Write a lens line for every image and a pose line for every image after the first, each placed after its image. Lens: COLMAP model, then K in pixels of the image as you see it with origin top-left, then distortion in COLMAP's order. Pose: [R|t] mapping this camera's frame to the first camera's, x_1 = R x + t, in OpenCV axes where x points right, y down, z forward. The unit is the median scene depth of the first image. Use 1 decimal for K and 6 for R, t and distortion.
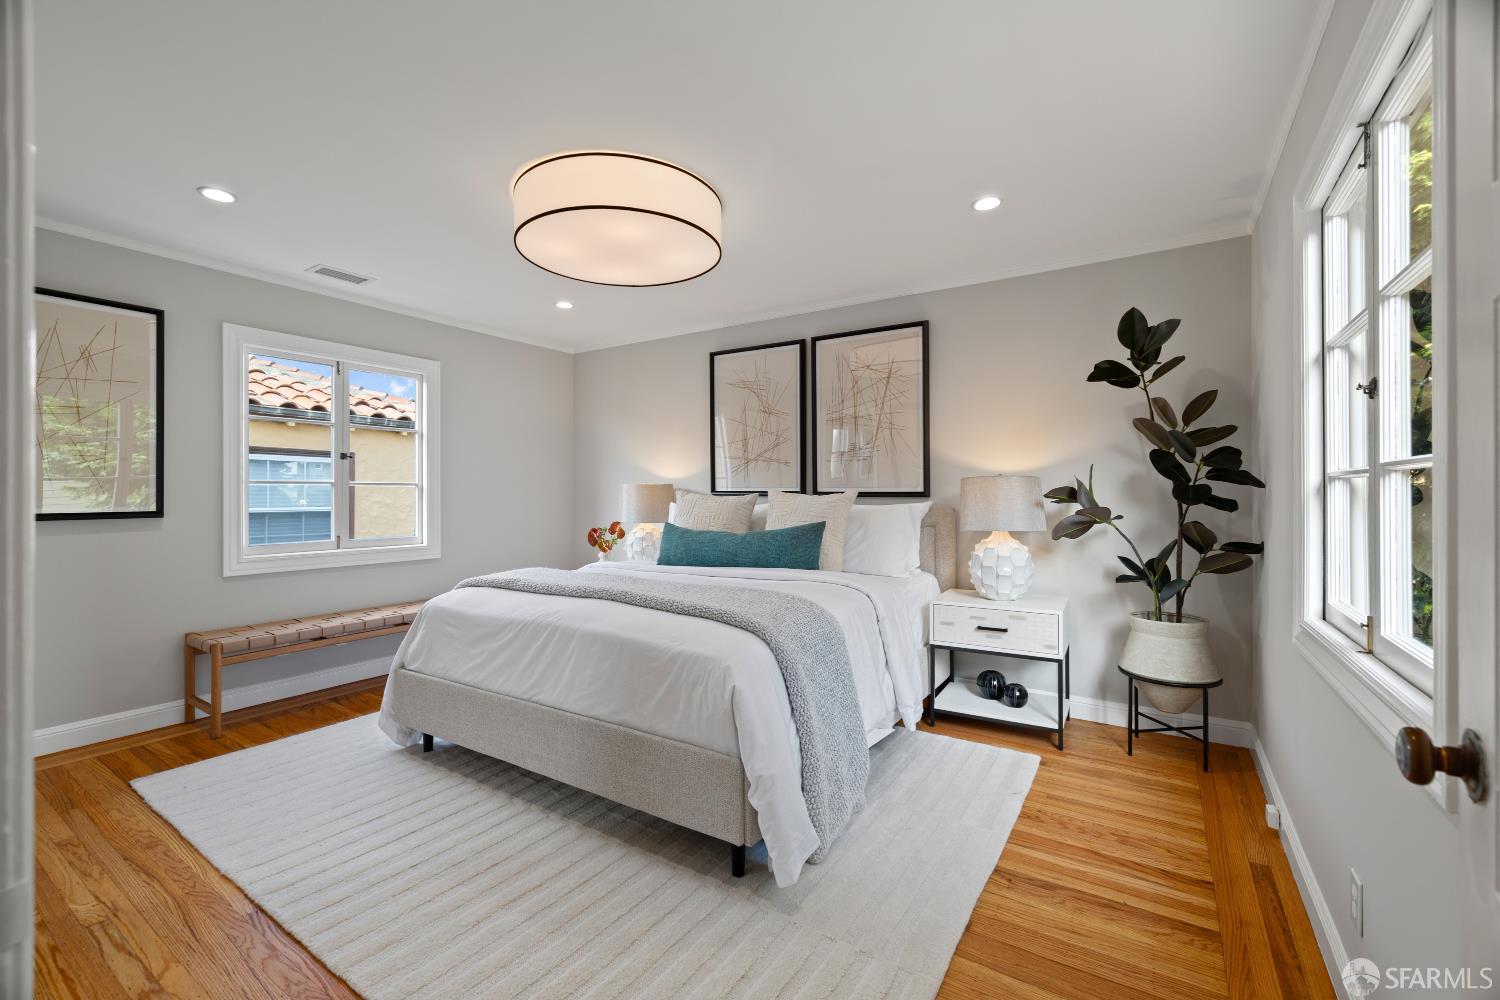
lens RADIAL K [[624.3, 0, 744.7], [0, 624.3, 494.8], [0, 0, 1]] dist [0.007999, 0.000071]
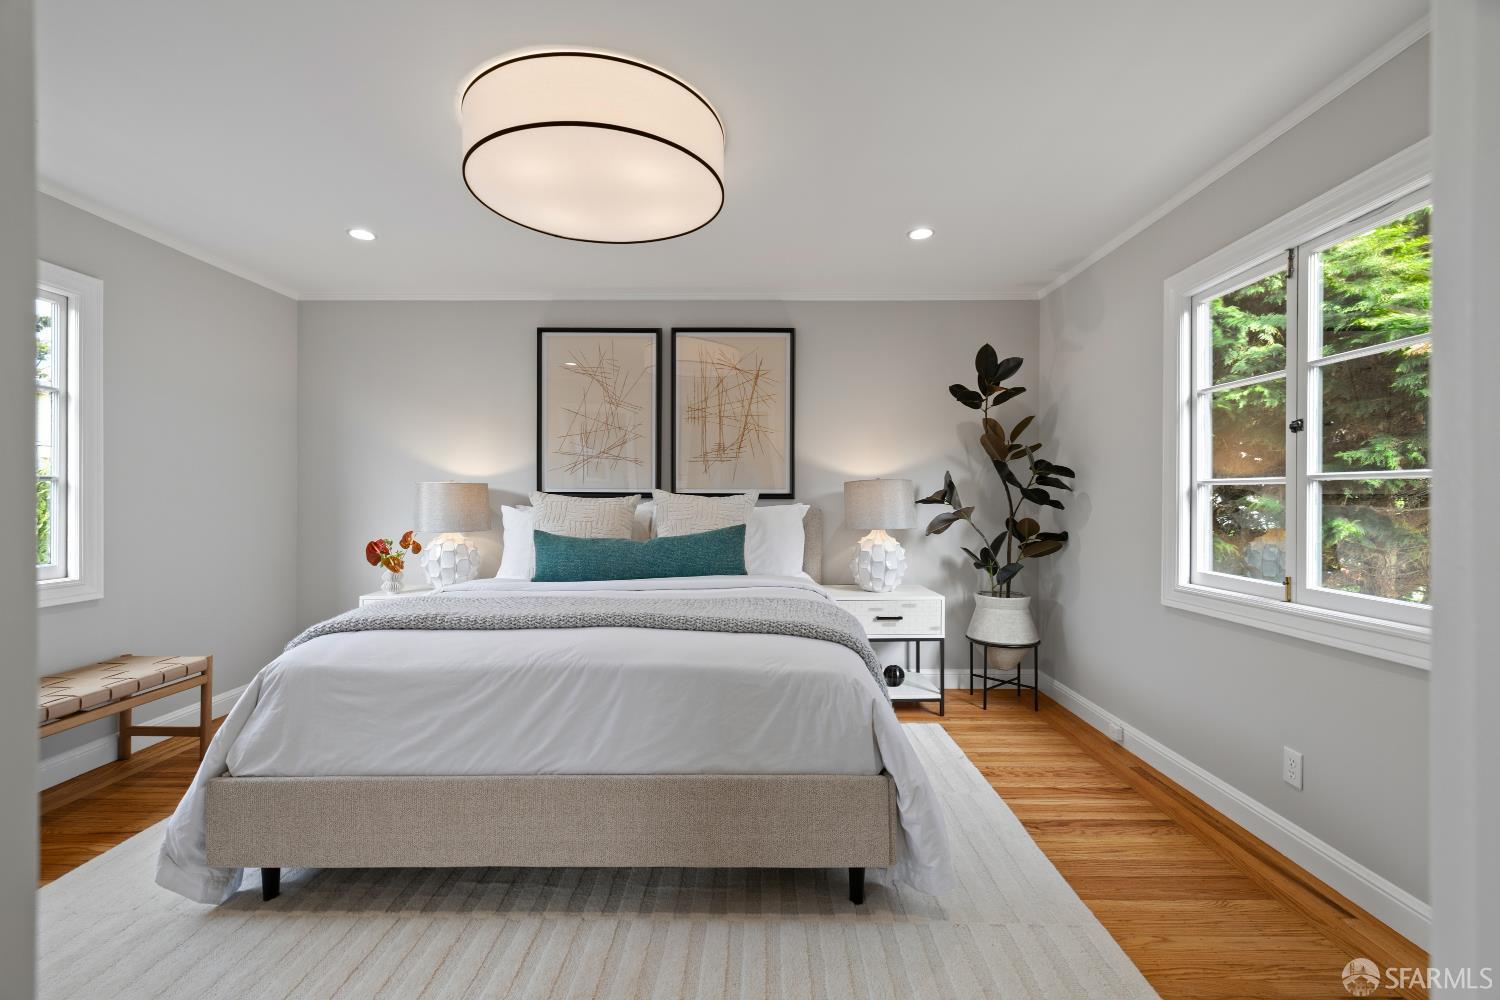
lens RADIAL K [[644.3, 0, 741.4], [0, 644.3, 498.5], [0, 0, 1]] dist [0.010432, -0.000356]
pose [[0.845855, -0.000530, 0.533412, -0.454149], [-0.000506, 0.999998, 0.001797, 0.001568], [-0.533412, -0.001790, 0.845854, 0.185879]]
